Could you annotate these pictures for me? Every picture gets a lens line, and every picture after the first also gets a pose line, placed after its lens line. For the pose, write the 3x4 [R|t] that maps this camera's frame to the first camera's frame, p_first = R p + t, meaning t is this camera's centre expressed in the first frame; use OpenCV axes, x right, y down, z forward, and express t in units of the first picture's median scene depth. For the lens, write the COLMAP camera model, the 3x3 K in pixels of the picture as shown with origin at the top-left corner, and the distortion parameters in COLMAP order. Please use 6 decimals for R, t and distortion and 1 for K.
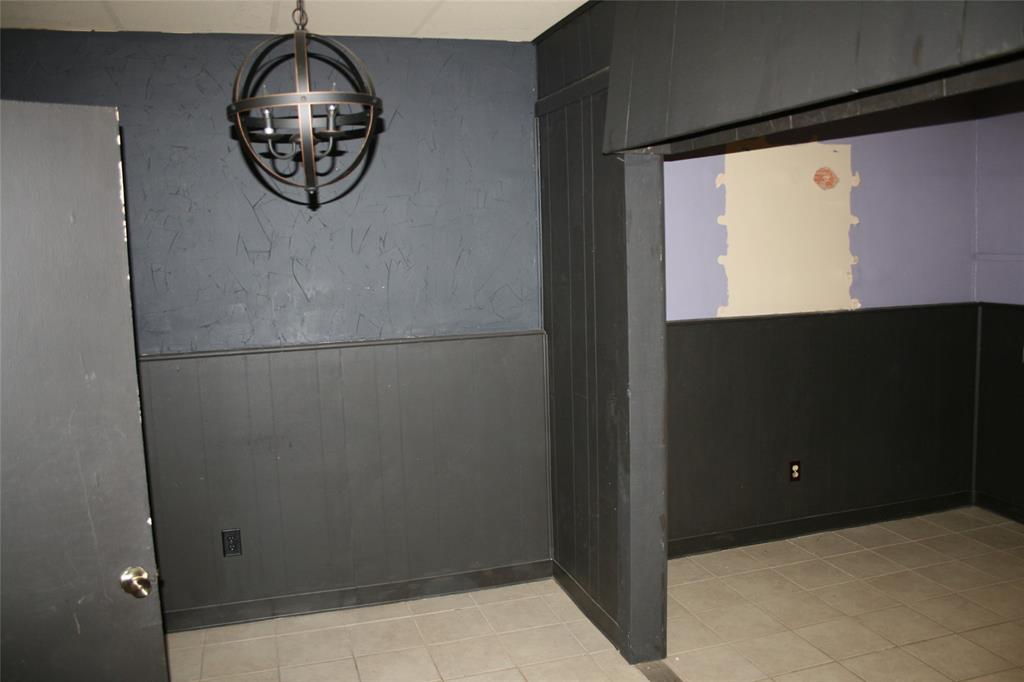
lens RADIAL K [[850.3, 0, 515.3], [0, 850.3, 343.5], [0, 0, 1]] dist [-0.143957, 0.107096]
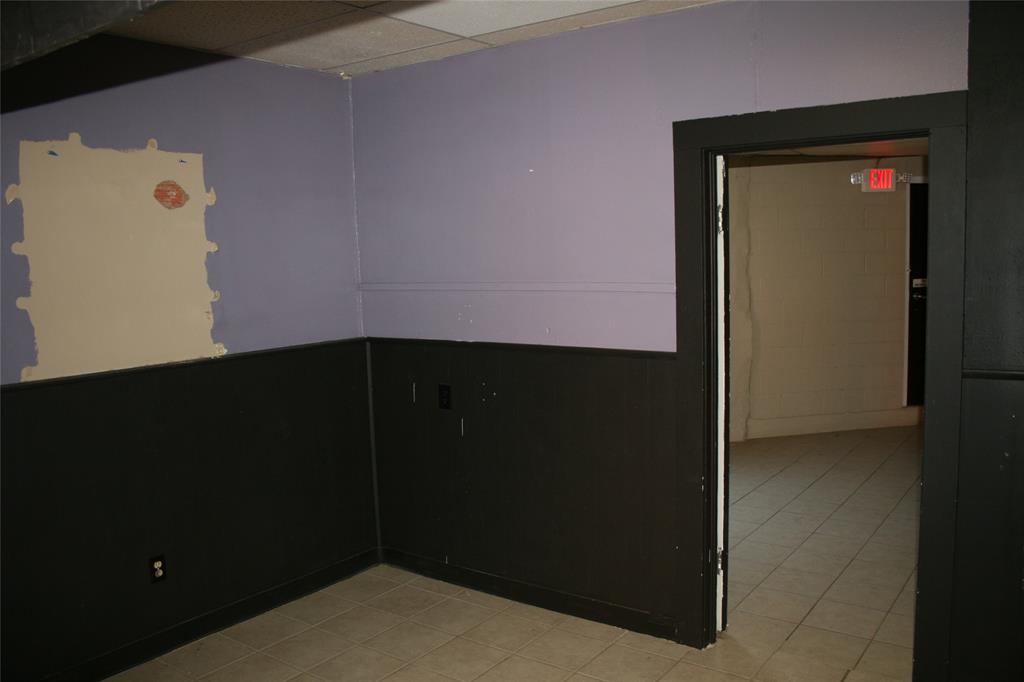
lens RADIAL K [[850.3, 0, 511.7], [0, 850.3, 340.7], [0, 0, 1]] dist [-0.143957, 0.107096]
pose [[0.807389, -0.053793, 0.587562, 0.160964], [0.075128, 0.997102, -0.011948, -0.025373], [-0.585217, 0.053789, 0.809091, 0.173565]]
